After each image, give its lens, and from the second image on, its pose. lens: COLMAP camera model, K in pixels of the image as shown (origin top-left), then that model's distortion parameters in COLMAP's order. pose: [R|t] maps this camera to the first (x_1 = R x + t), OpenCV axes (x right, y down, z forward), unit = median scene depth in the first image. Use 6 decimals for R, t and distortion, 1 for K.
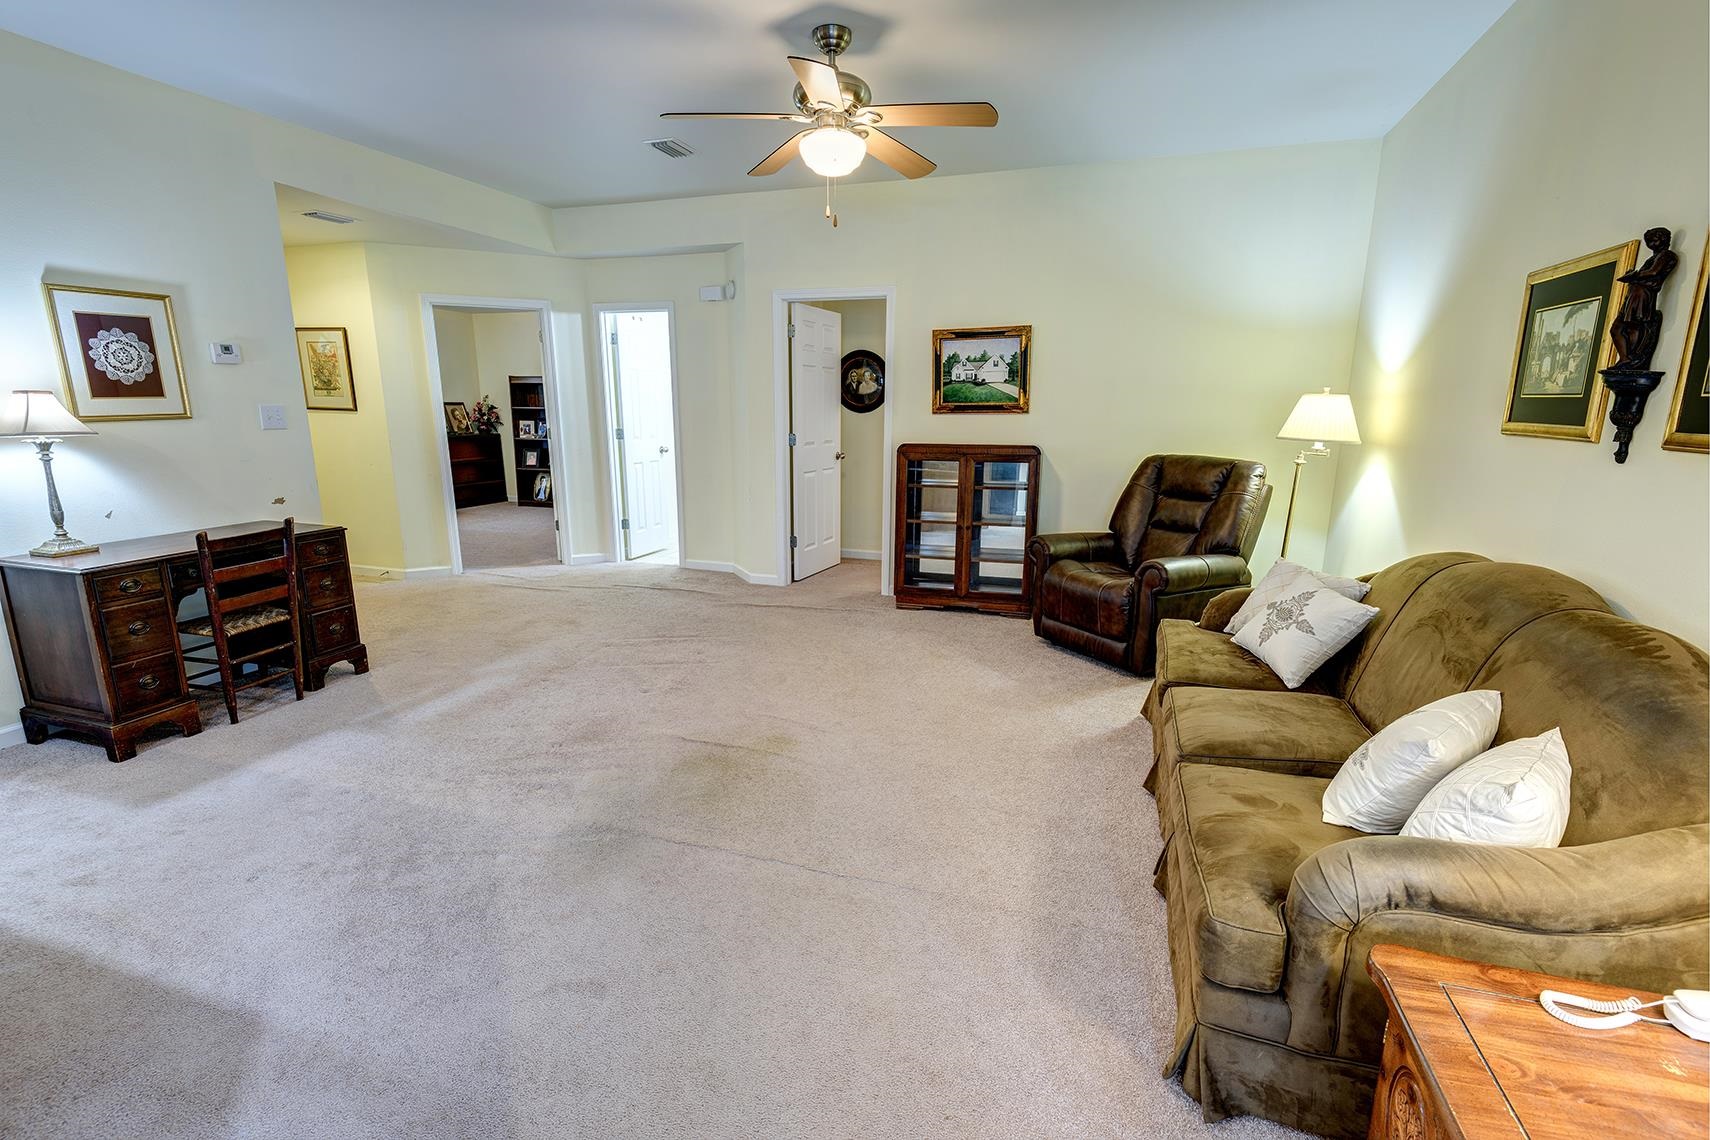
lens RADIAL K [[775.2, 0, 854.9], [0, 775.2, 570.1], [0, 0, 1]] dist [0.006652, -0.006926]
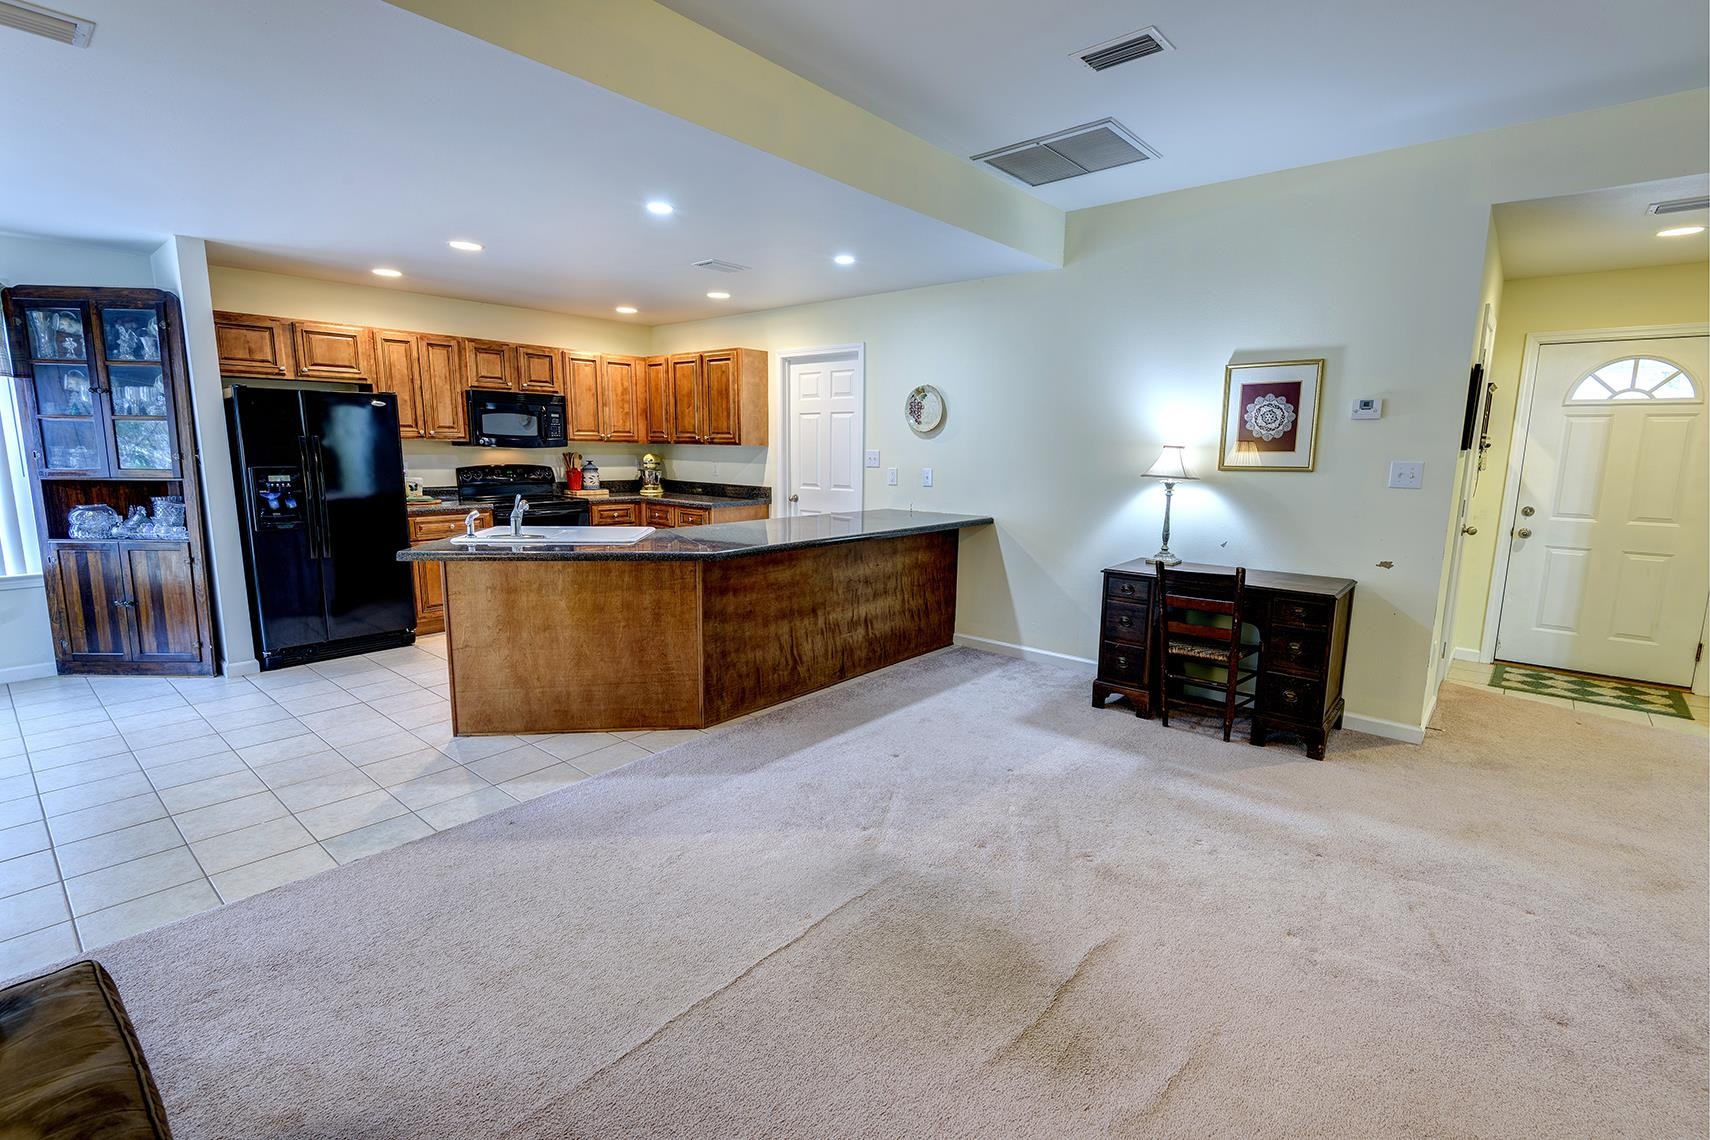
lens RADIAL K [[775.2, 0, 873.2], [0, 775.2, 571.6], [0, 0, 1]] dist [0.006652, -0.006926]
pose [[-0.376716, 0.141719, -0.915424, 0.366696], [-0.211630, 0.948925, 0.233996, -0.184599], [0.901830, 0.281882, -0.327483, 0.832431]]
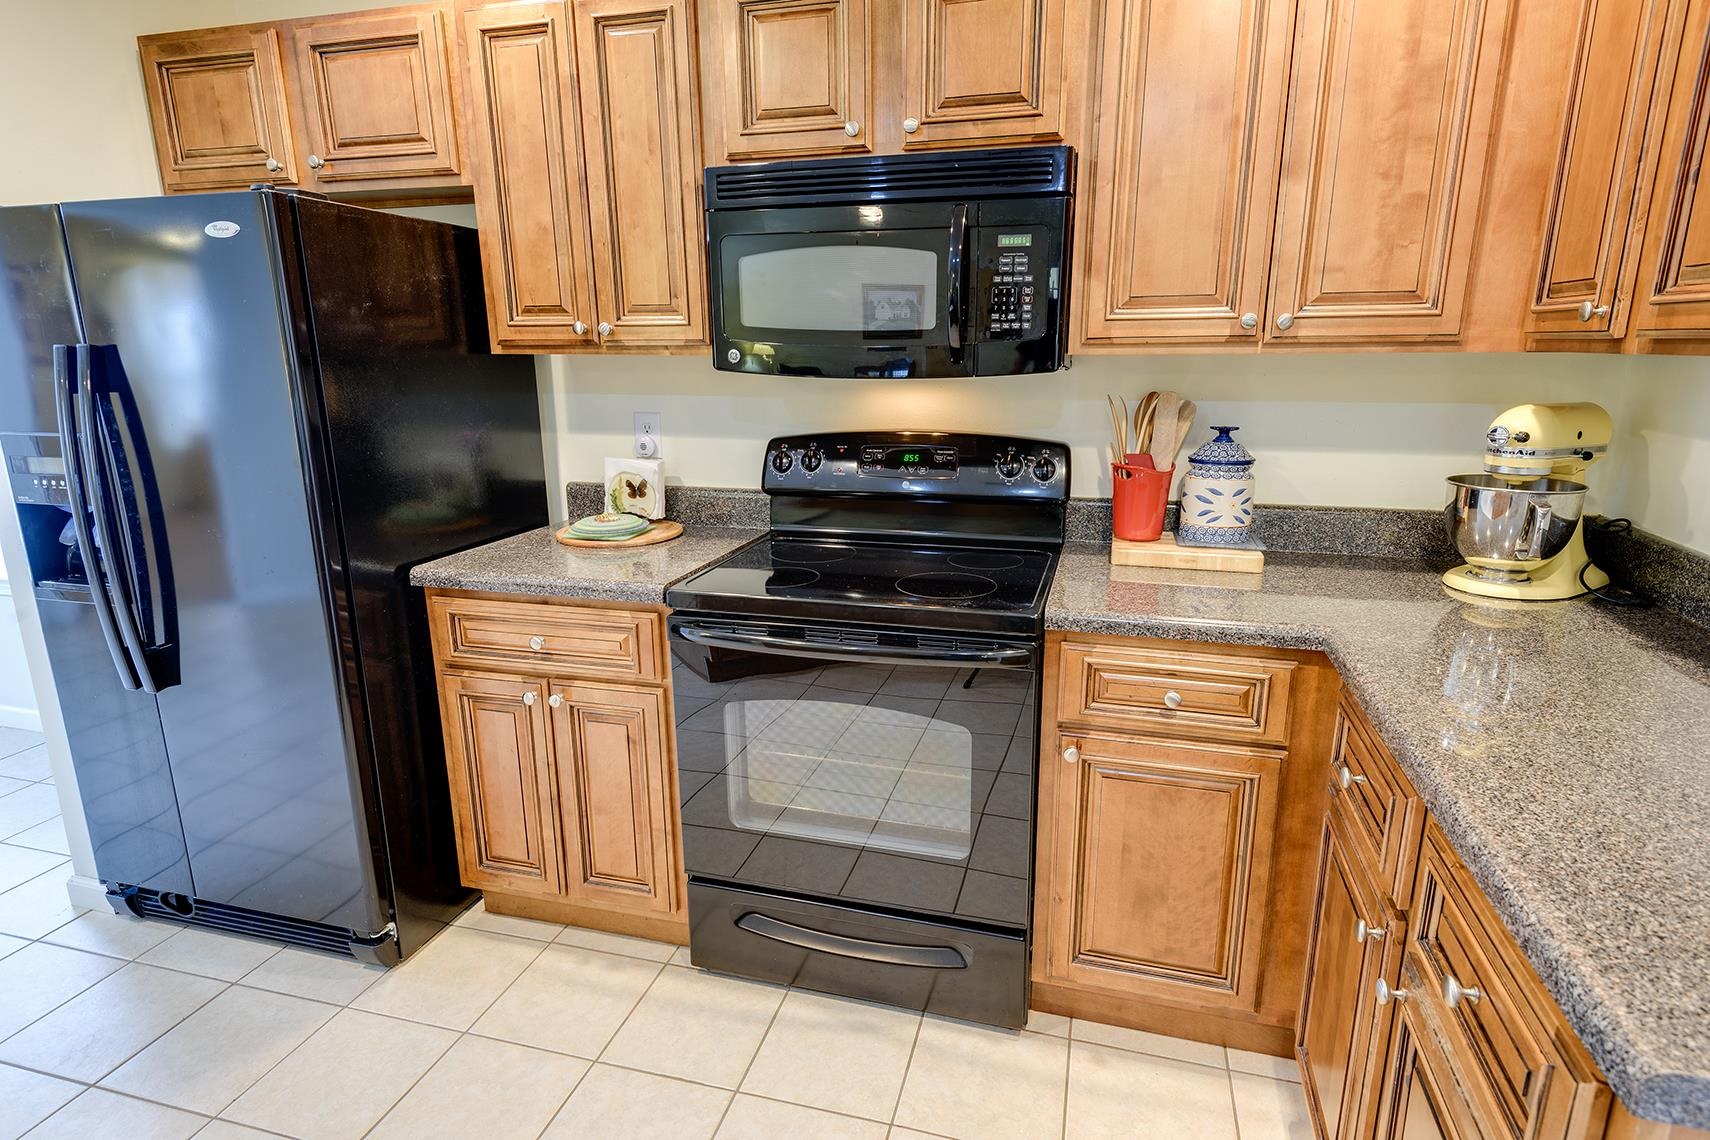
lens RADIAL K [[911.3, 0, 857.4], [0, 911.3, 572.4], [0, 0, 1]] dist [0.031567, -0.012037]
pose [[-0.999342, 0.011417, -0.034416, -0.860346], [-0.005129, 0.895092, 0.445851, -0.023838], [0.035896, 0.445735, -0.894445, 0.065362]]
